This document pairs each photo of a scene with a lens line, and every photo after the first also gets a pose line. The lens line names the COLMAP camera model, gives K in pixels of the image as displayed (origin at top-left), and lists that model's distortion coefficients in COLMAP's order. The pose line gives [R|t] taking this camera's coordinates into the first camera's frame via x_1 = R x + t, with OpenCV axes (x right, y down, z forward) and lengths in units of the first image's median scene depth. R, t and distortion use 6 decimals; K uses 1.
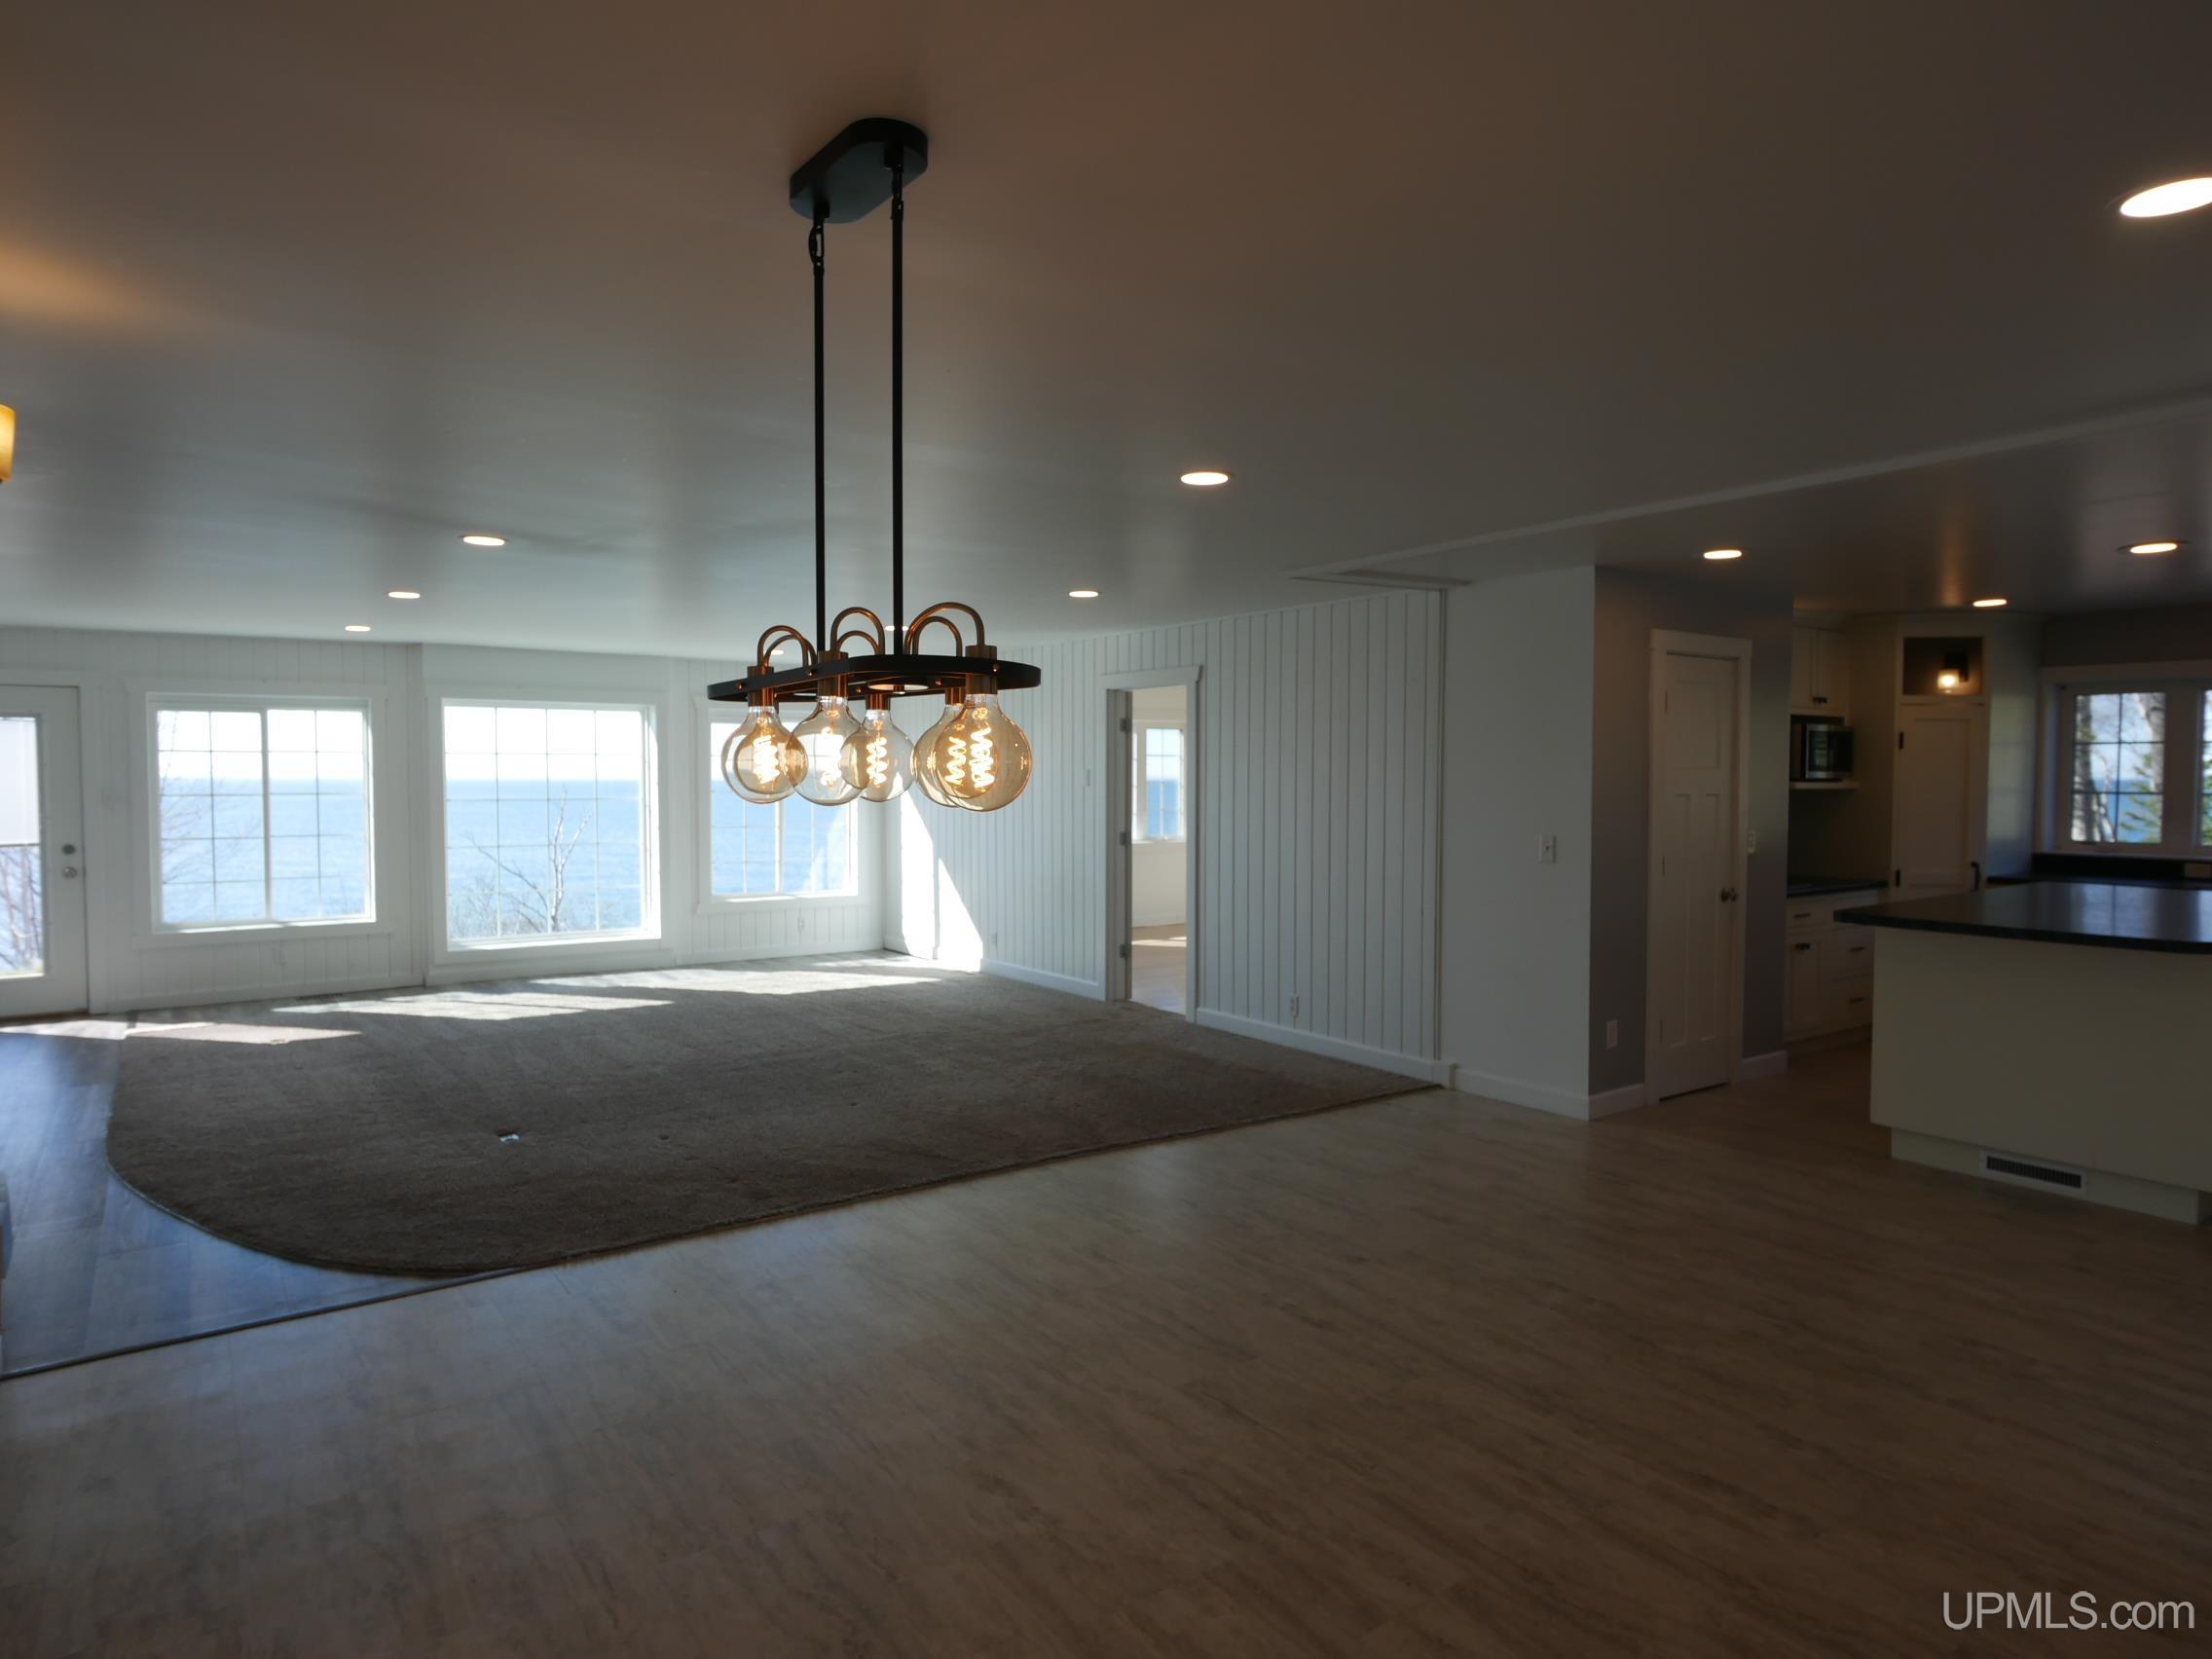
lens RADIAL K [[1310.8, 0, 1106.0], [0, 1310.8, 829.5], [0, 0, 1]] dist [-0.004633, -0.001017]
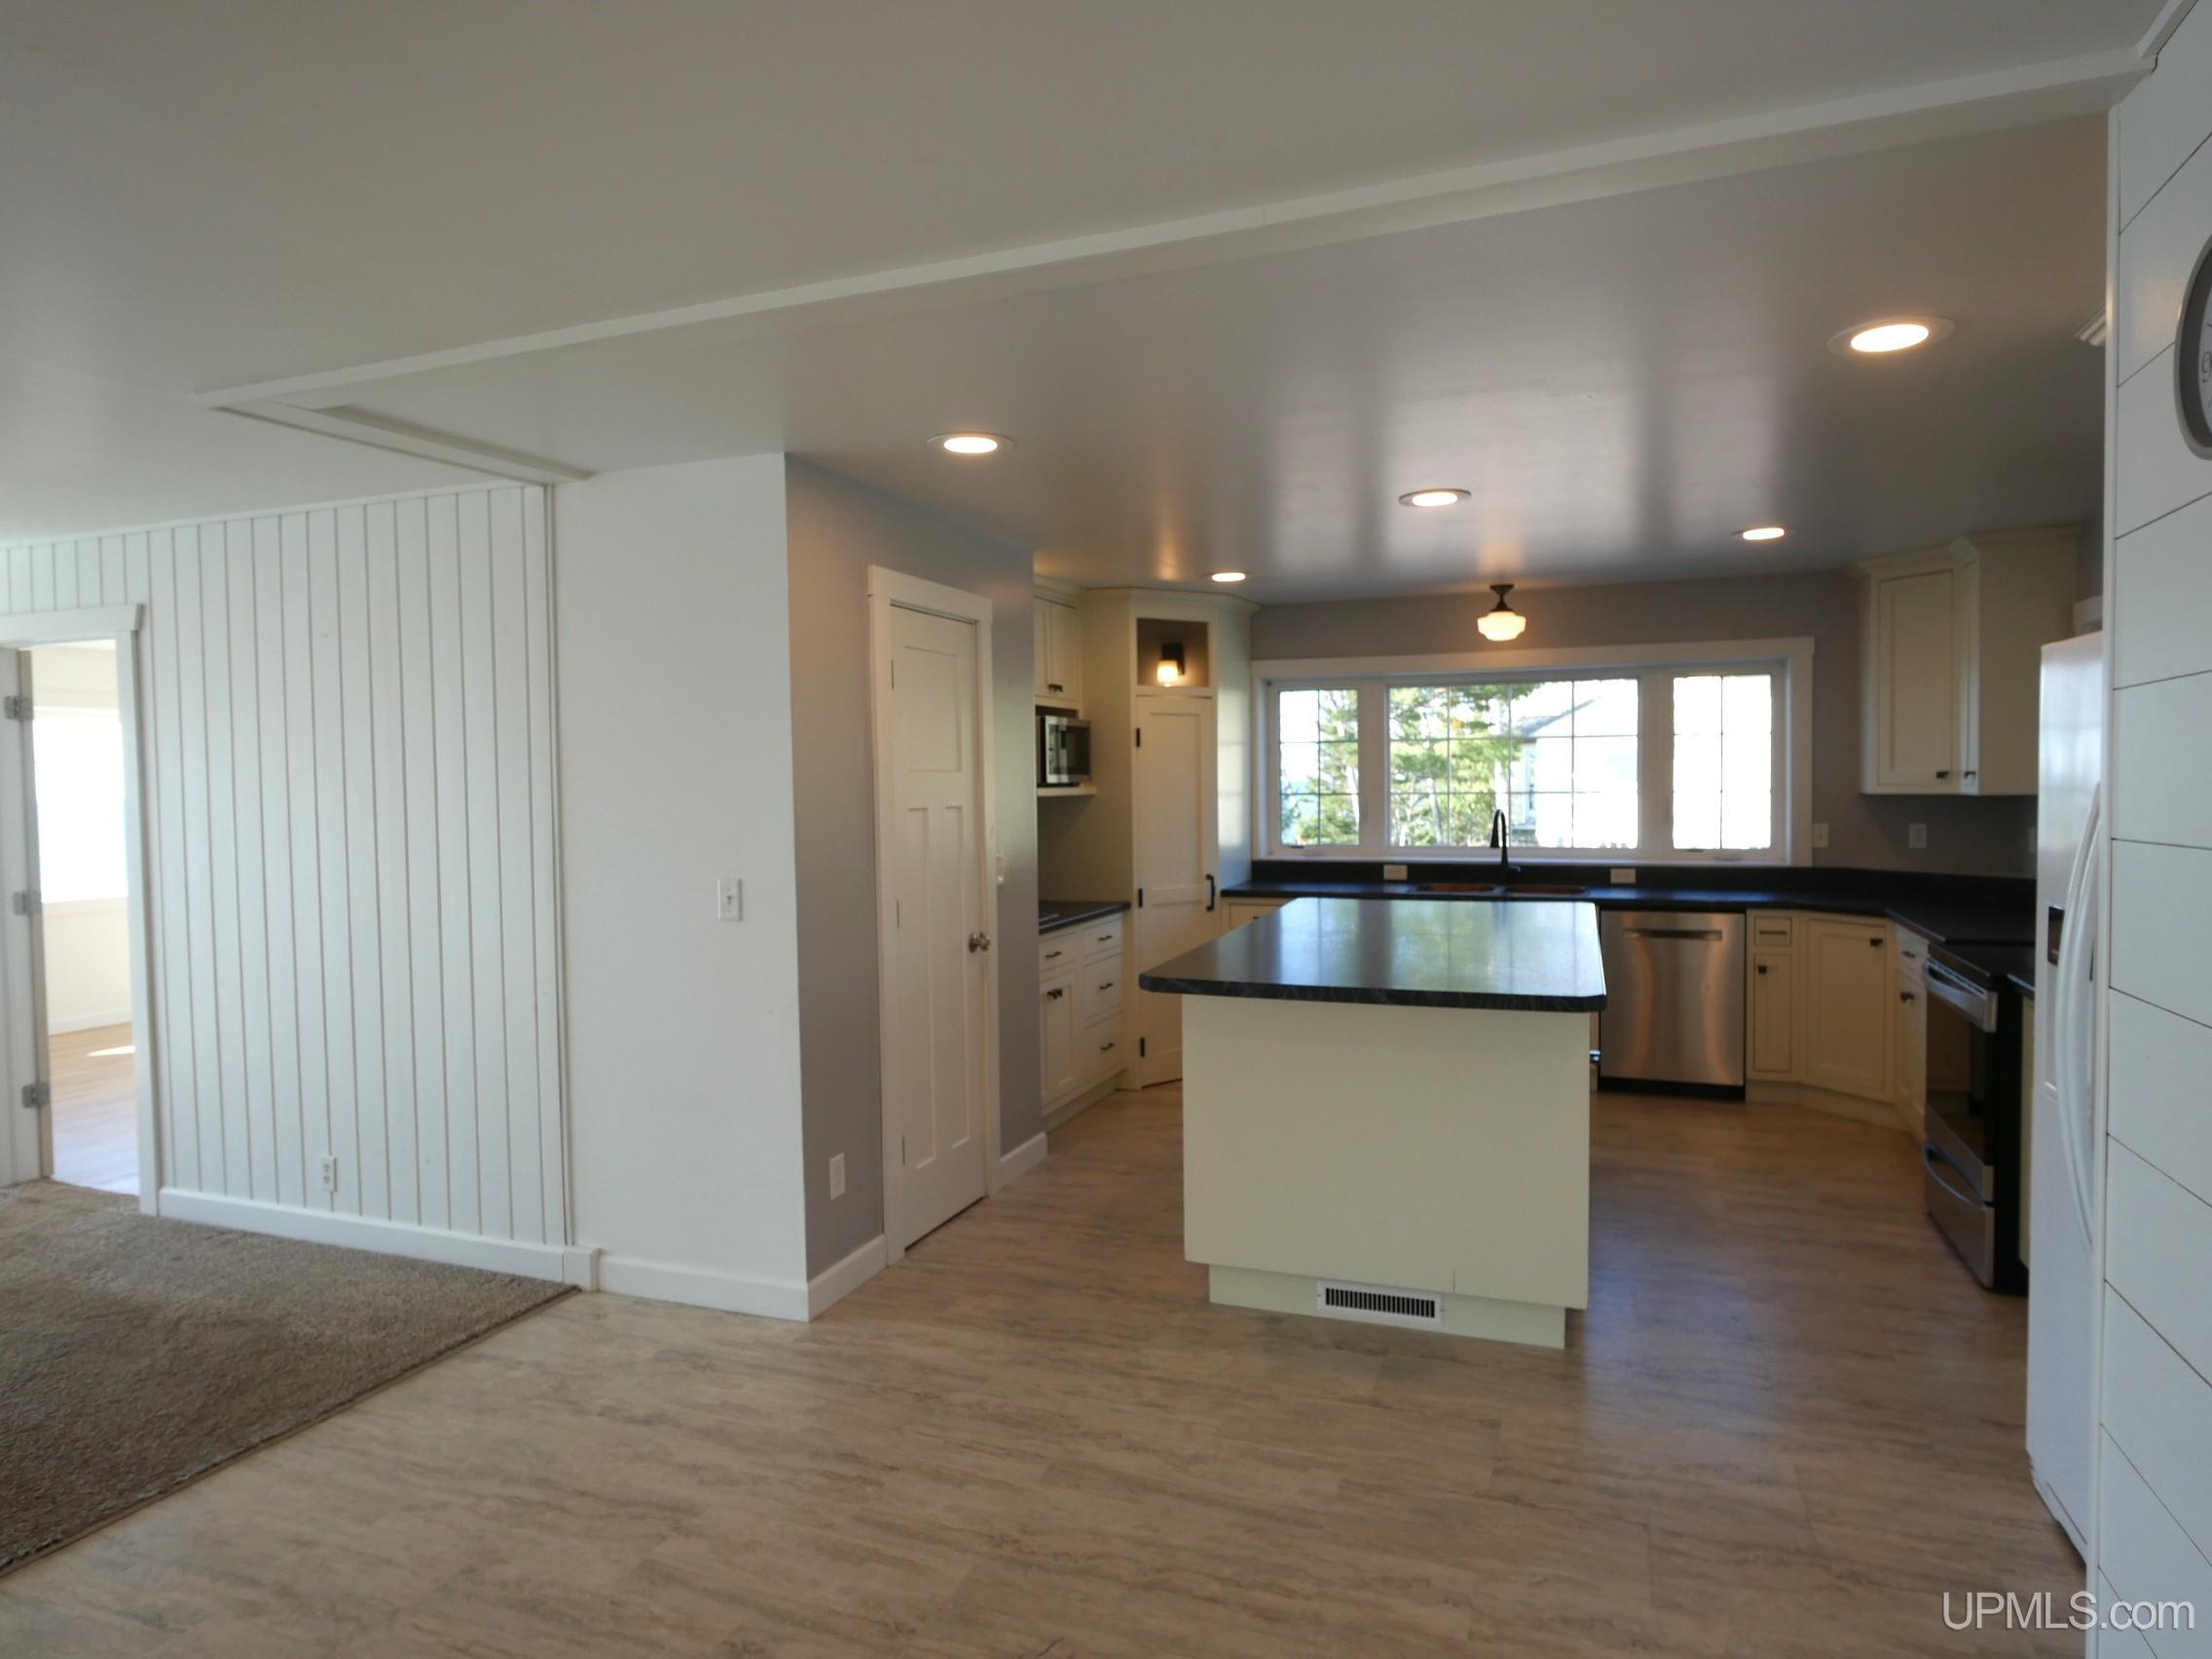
lens RADIAL K [[1306.1, 0, 1091.5], [0, 1306.1, 832.8], [0, 0, 1]] dist [-0.002247, -0.000347]
pose [[0.836596, -0.034740, 0.546718, 0.105140], [0.037192, 0.999286, 0.006585, -0.011591], [-0.546557, 0.014824, 0.837291, 0.283140]]
